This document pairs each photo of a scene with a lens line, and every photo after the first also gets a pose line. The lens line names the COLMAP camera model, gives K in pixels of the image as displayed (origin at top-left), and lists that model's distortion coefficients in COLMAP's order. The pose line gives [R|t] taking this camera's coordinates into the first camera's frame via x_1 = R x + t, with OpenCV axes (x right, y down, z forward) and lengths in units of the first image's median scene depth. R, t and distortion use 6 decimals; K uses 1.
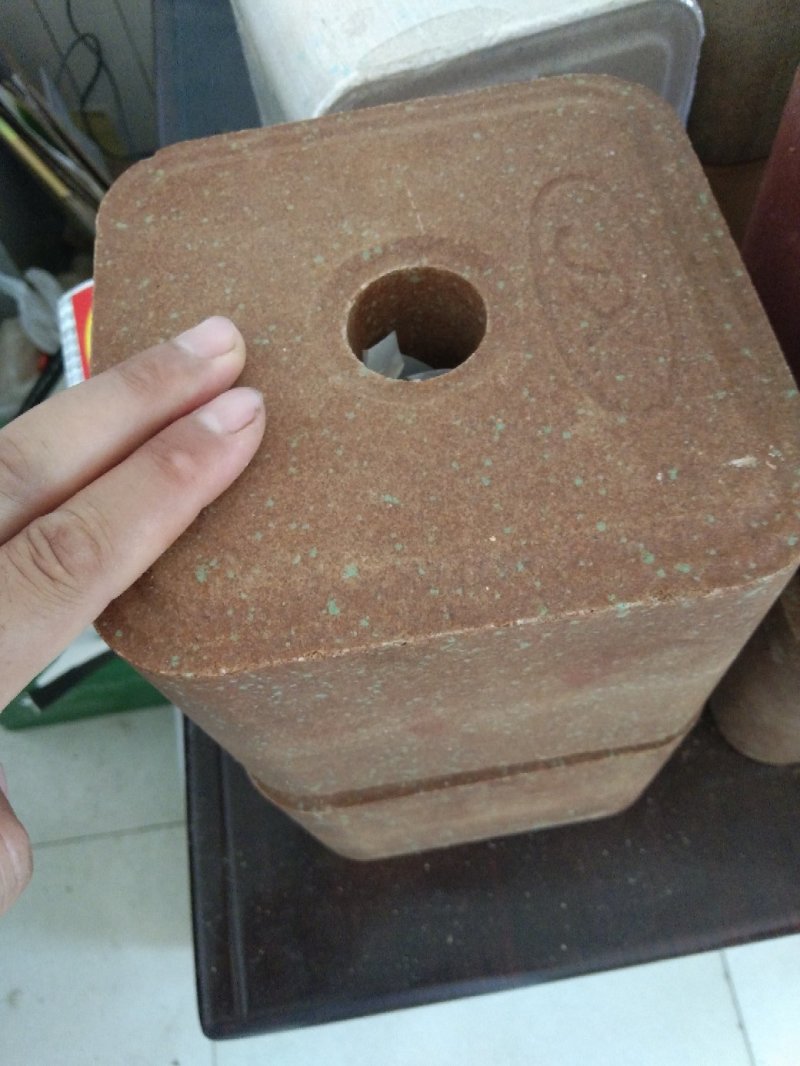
lens RADIAL K [[858.0, 0, 401.5], [0, 858.0, 534.2], [0, 0, 1]] dist [0.150520, -0.442882]
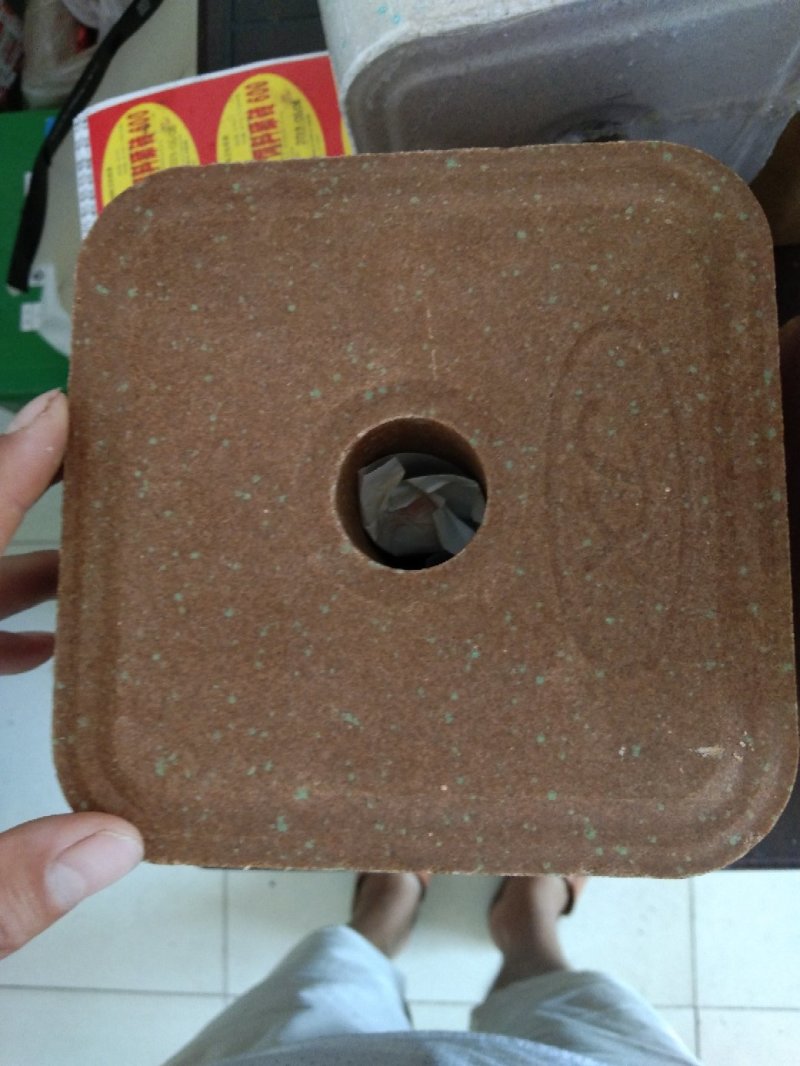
lens RADIAL K [[858.0, 0, 401.5], [0, 858.0, 534.2], [0, 0, 1]] dist [0.150520, -0.442882]
pose [[0.990529, 0.135148, -0.024254, 0.037203], [-0.117812, 0.927256, 0.355410, -0.557971], [0.070523, -0.349187, 0.934396, 0.136145]]
